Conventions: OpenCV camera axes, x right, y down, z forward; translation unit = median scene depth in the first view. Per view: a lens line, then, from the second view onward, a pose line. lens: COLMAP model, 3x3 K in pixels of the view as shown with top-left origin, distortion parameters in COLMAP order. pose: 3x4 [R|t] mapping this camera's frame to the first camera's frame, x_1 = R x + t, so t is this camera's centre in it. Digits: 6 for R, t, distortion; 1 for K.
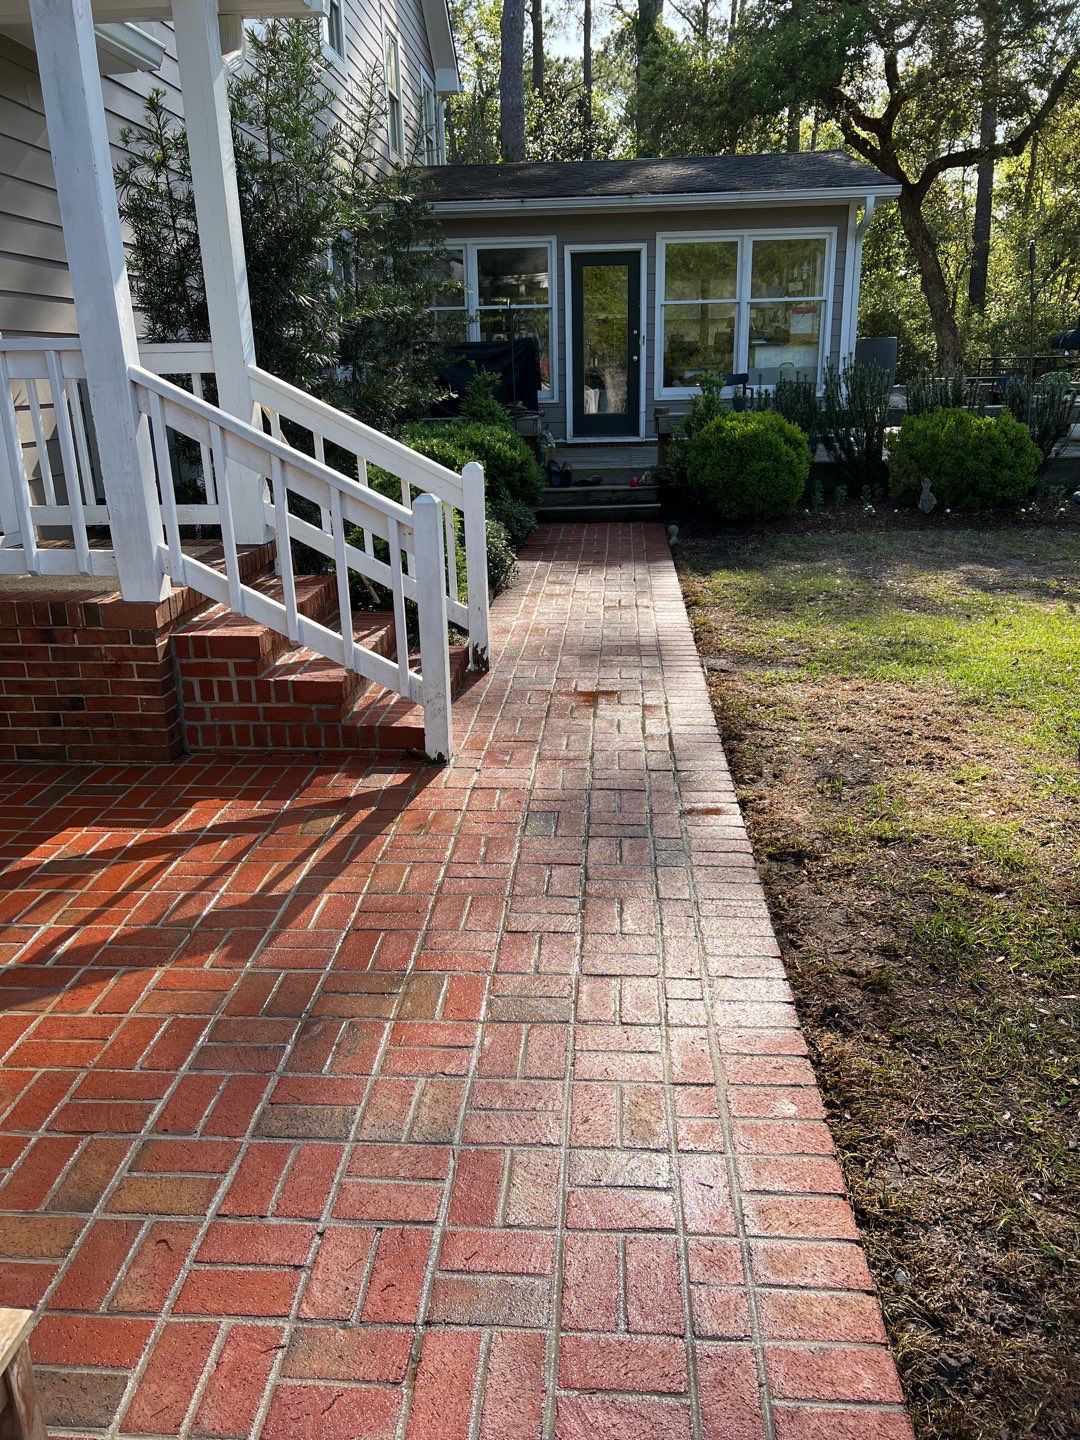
lens RADIAL K [[1055.2, 0, 540.0], [0, 1055.2, 720.0], [0, 0, 1]] dist [-0.002268, 0.000069]
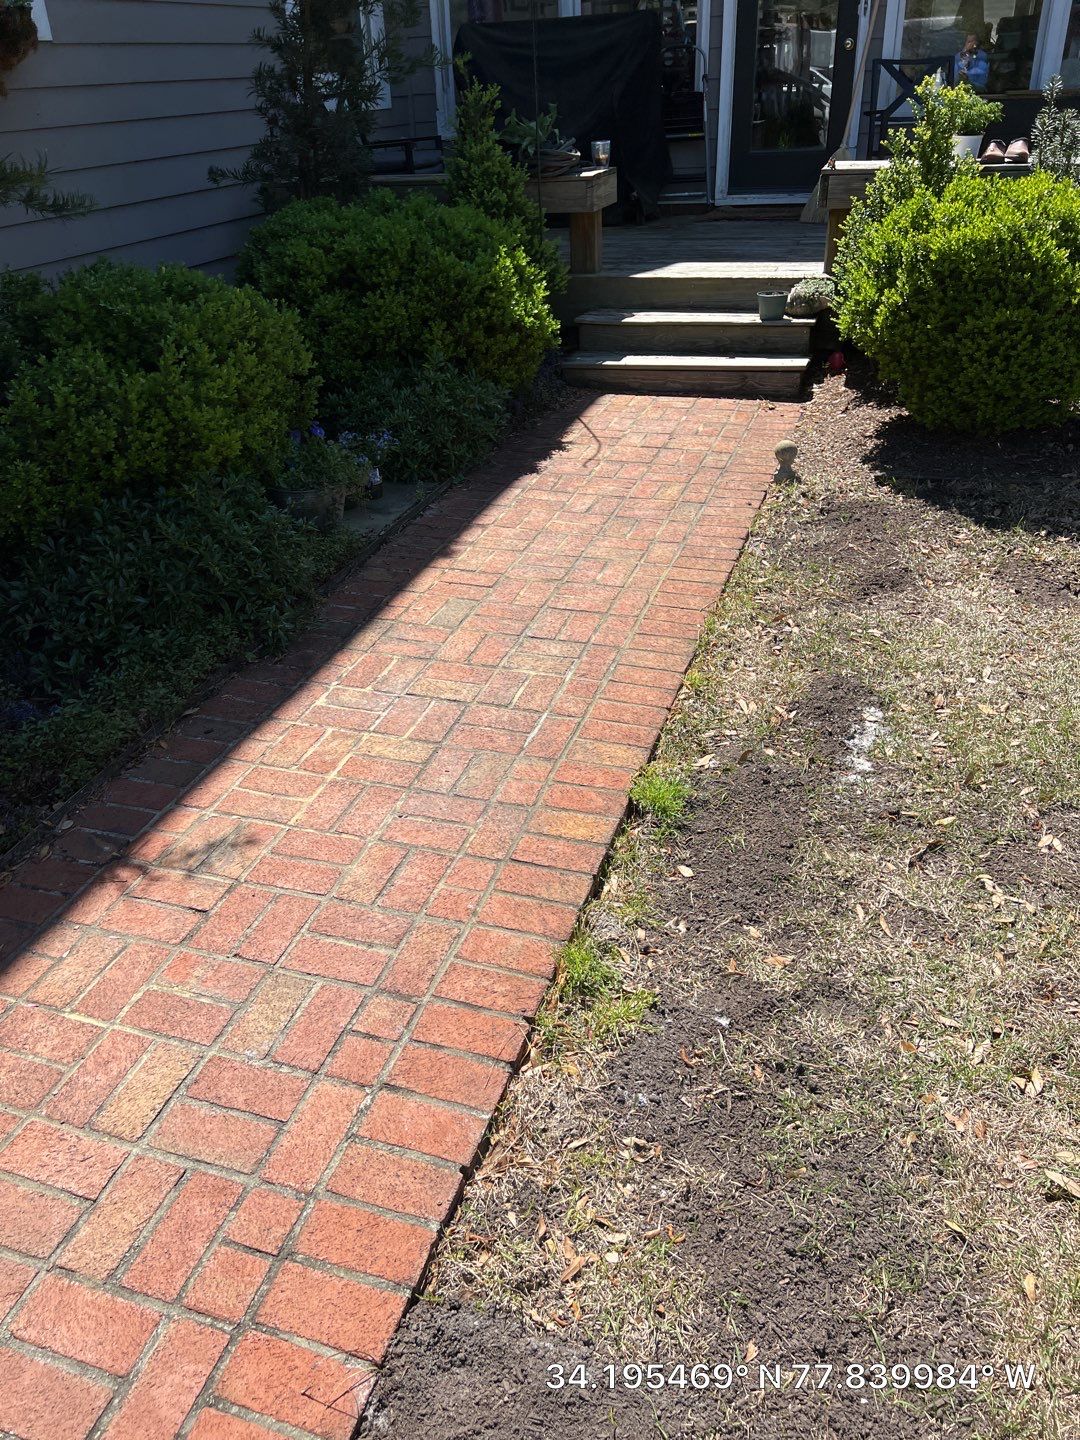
lens RADIAL K [[1055.2, 0, 540.0], [0, 1055.2, 720.0], [0, 0, 1]] dist [-0.002268, 0.000069]
pose [[0.966721, 0.116439, -0.227801, 0.125240], [-0.059414, 0.968259, 0.242785, -0.151273], [0.248840, -0.221171, 0.942954, 0.442276]]
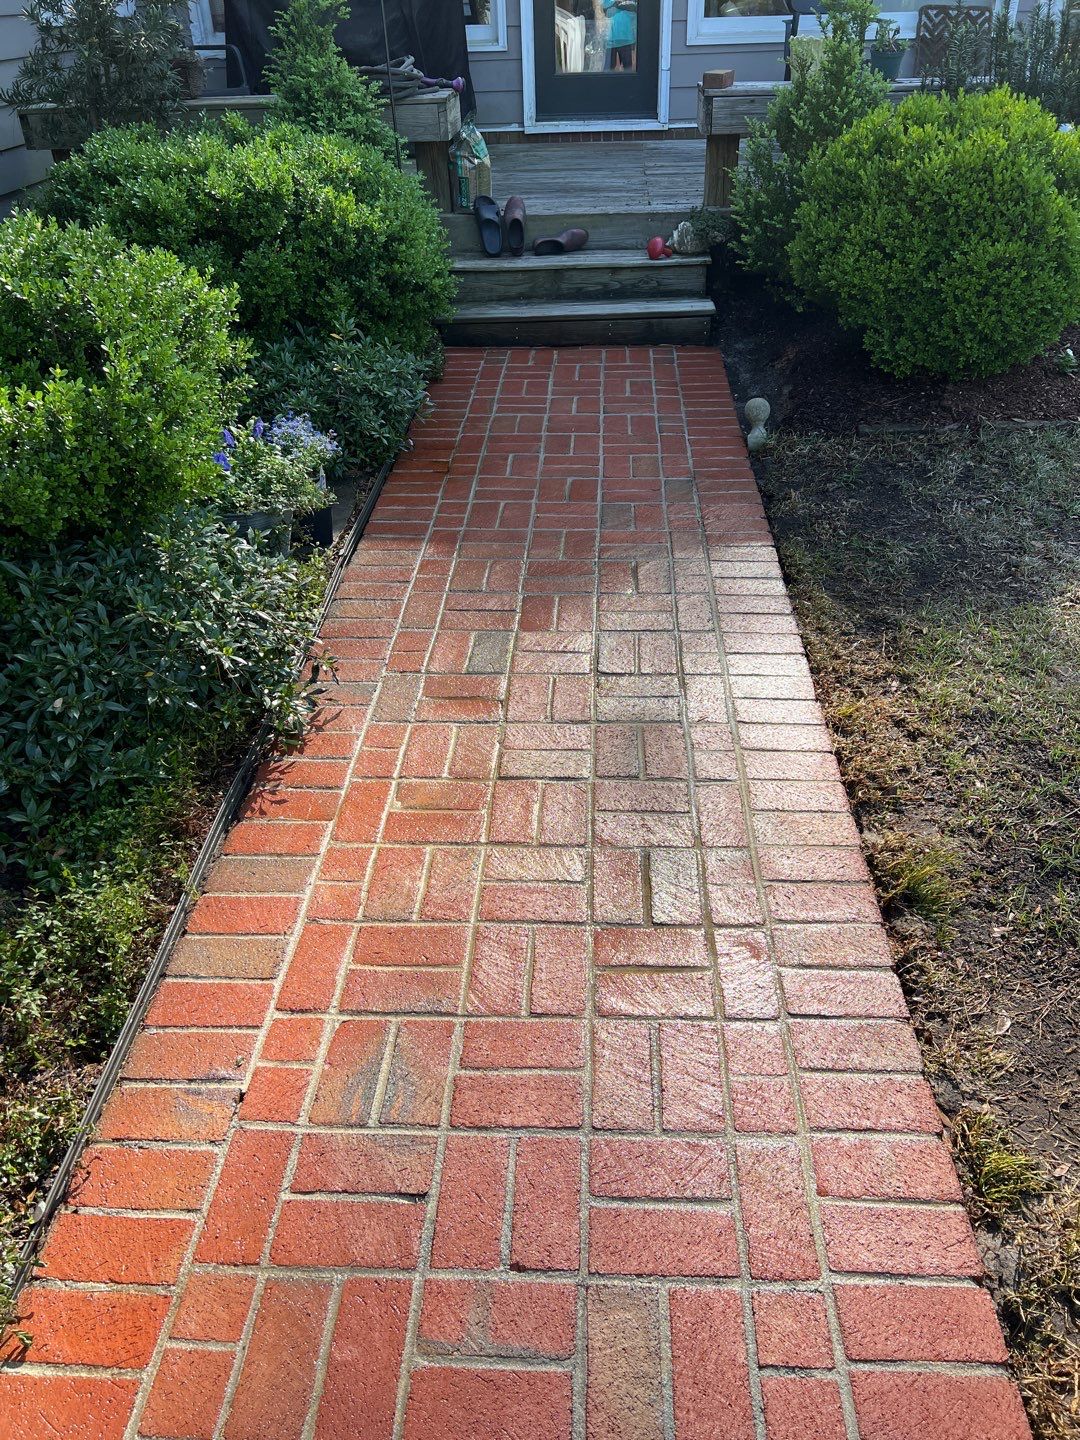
lens RADIAL K [[1065.6, 0, 548.9], [0, 1065.6, 685.0], [0, 0, 1]] dist [-0.001060, 0.002543]
pose [[0.999716, -0.013982, 0.019295, 0.029686], [0.008530, 0.966079, 0.258107, -0.163291], [-0.022250, -0.257869, 0.965924, 0.499573]]
